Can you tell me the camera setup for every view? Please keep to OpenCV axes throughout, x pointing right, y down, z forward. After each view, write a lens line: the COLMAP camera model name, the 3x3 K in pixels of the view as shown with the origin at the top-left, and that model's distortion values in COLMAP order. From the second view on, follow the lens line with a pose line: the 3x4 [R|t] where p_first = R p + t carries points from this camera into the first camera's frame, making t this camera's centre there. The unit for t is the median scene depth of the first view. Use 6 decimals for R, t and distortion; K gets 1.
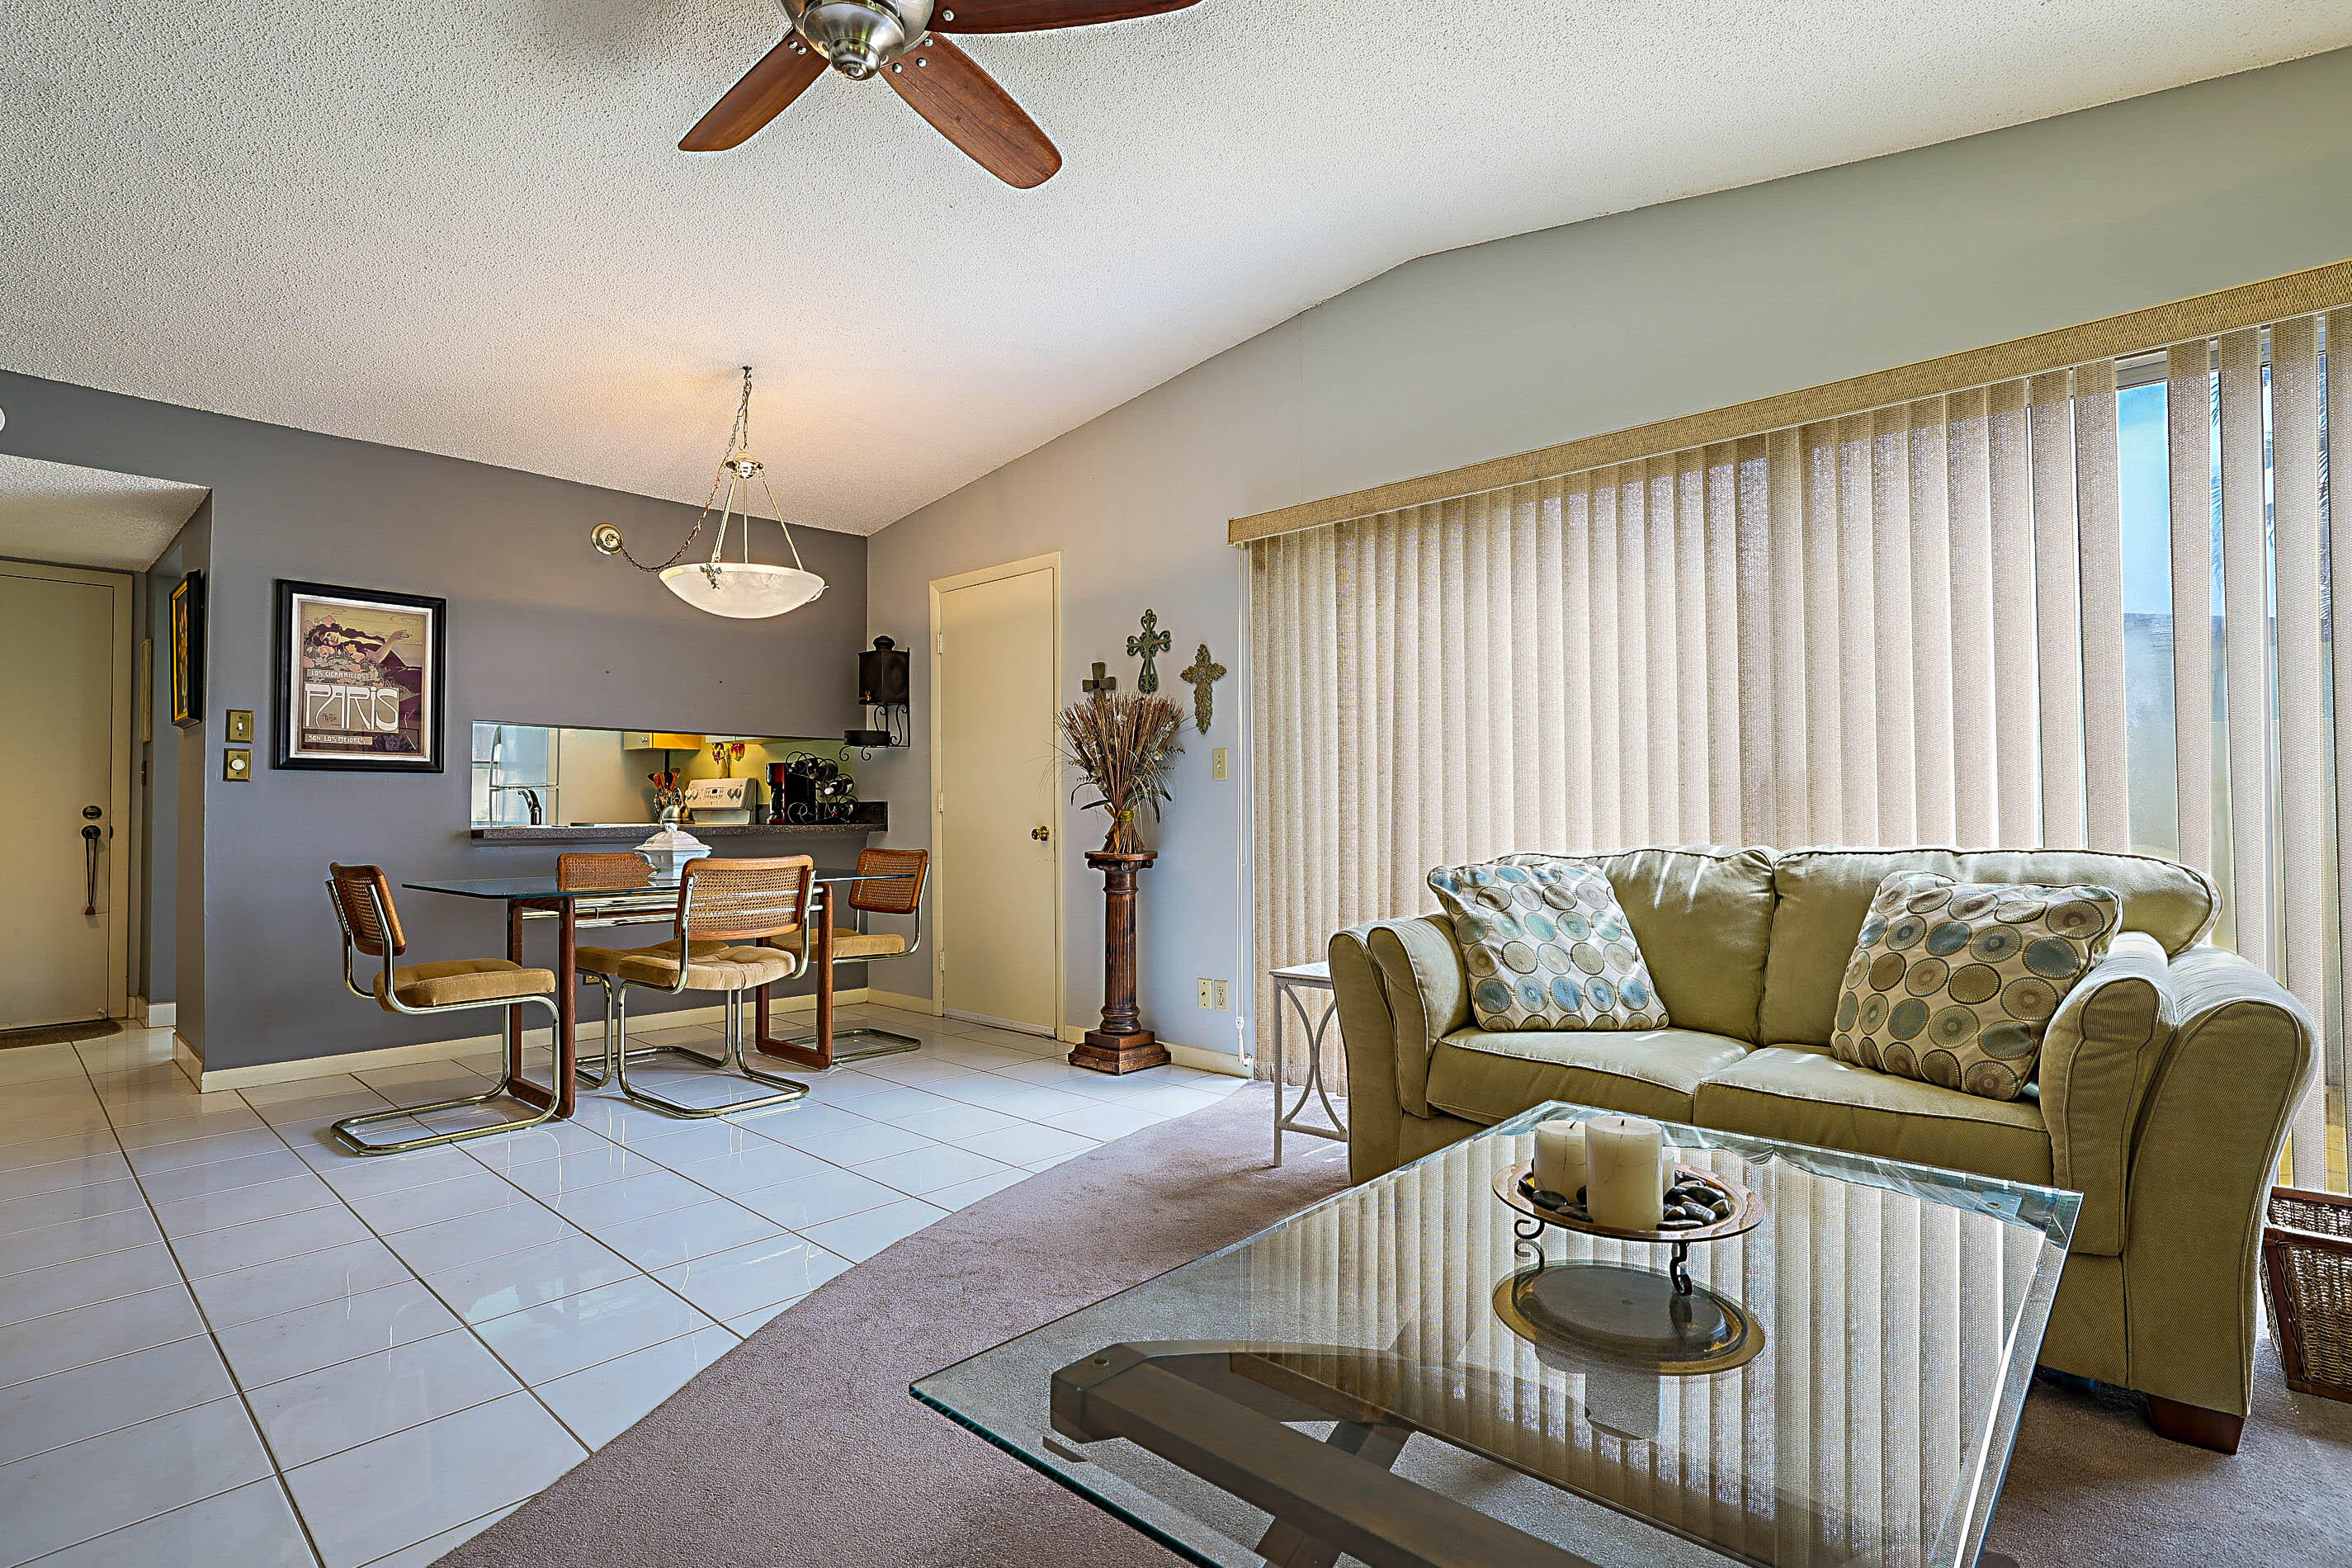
lens RADIAL K [[1142.8, 0, 1170.2], [0, 1142.8, 781.5], [0, 0, 1]] dist [-0.040577, 0.017811]
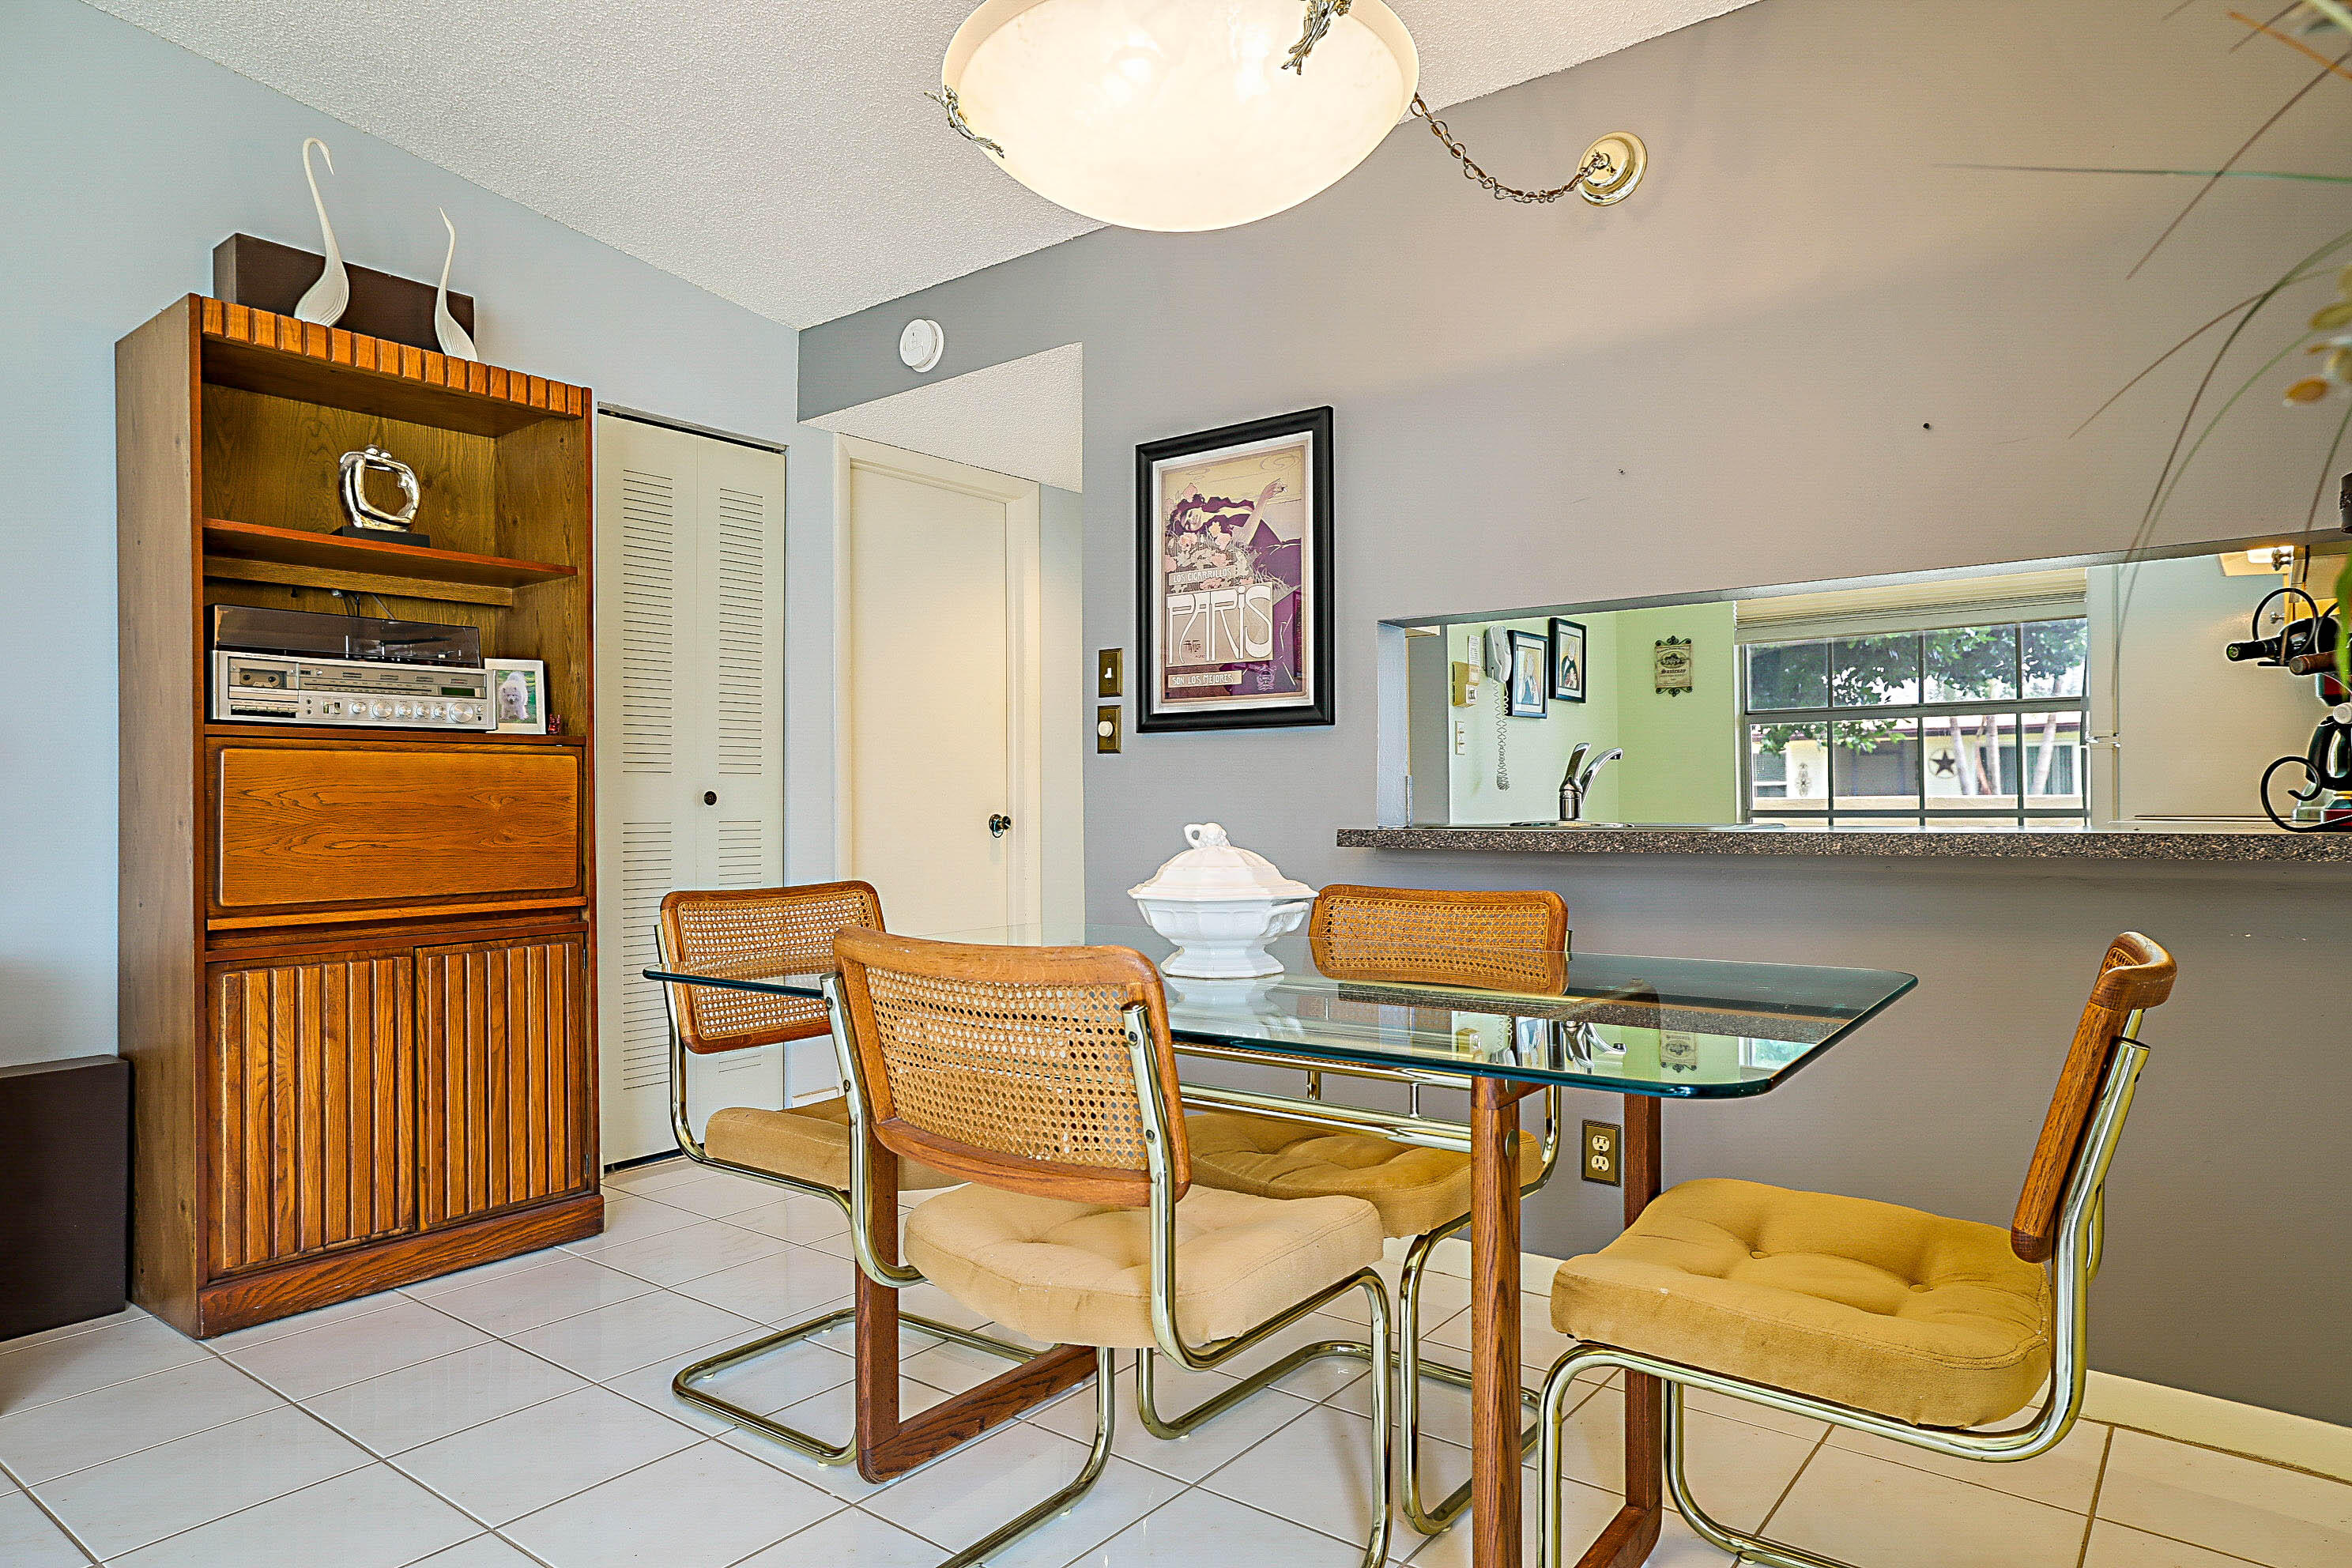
lens RADIAL K [[1383.4, 0, 1184.7], [0, 1383.4, 770.1], [0, 0, 1]] dist [0.031044, 0.000850]
pose [[0.084826, -0.019497, -0.996205, 0.018767], [0.030993, 0.999376, -0.016921, 0.025418], [0.995914, -0.029440, 0.085377, 0.929954]]
